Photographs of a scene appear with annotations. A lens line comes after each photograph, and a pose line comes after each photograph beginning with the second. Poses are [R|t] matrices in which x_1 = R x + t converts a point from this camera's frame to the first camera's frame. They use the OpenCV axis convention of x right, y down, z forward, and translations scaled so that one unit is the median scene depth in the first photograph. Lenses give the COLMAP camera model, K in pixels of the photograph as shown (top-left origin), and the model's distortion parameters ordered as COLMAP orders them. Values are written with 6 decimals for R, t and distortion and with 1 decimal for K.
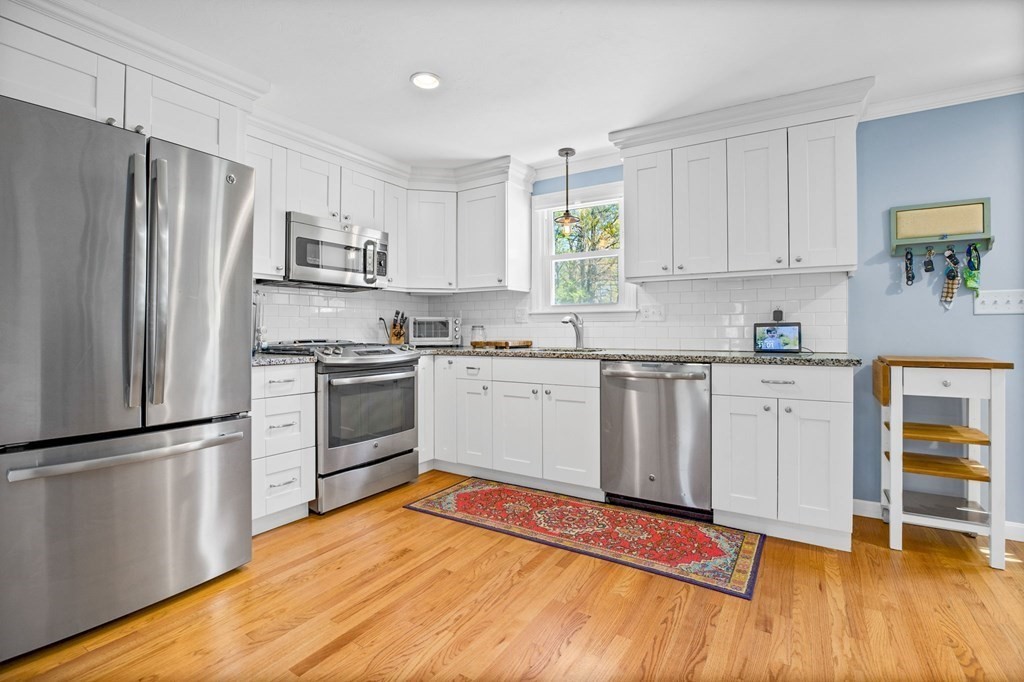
lens RADIAL K [[470.7, 0, 515.8], [0, 470.7, 333.1], [0, 0, 1]] dist [-0.027450, 0.003769]
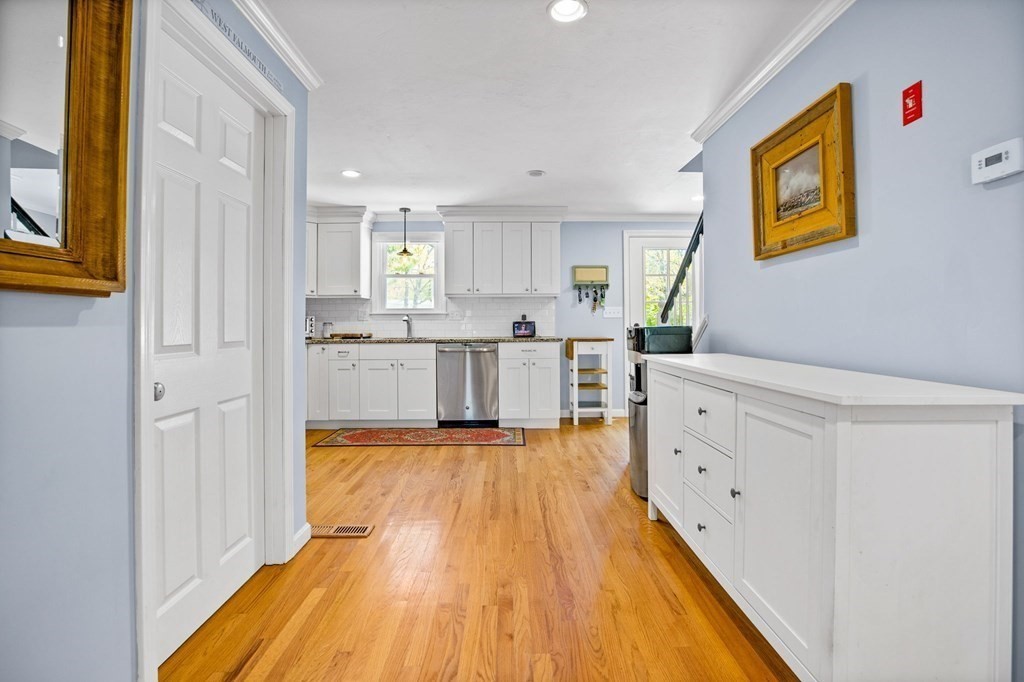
lens RADIAL K [[470.7, 0, 510.8], [0, 470.7, 333.0], [0, 0, 1]] dist [-0.027450, 0.003769]
pose [[0.847216, -0.011006, 0.531135, -0.553533], [0.006123, 0.999921, 0.010952, 0.004161], [-0.531214, -0.006027, 0.847216, -0.648284]]
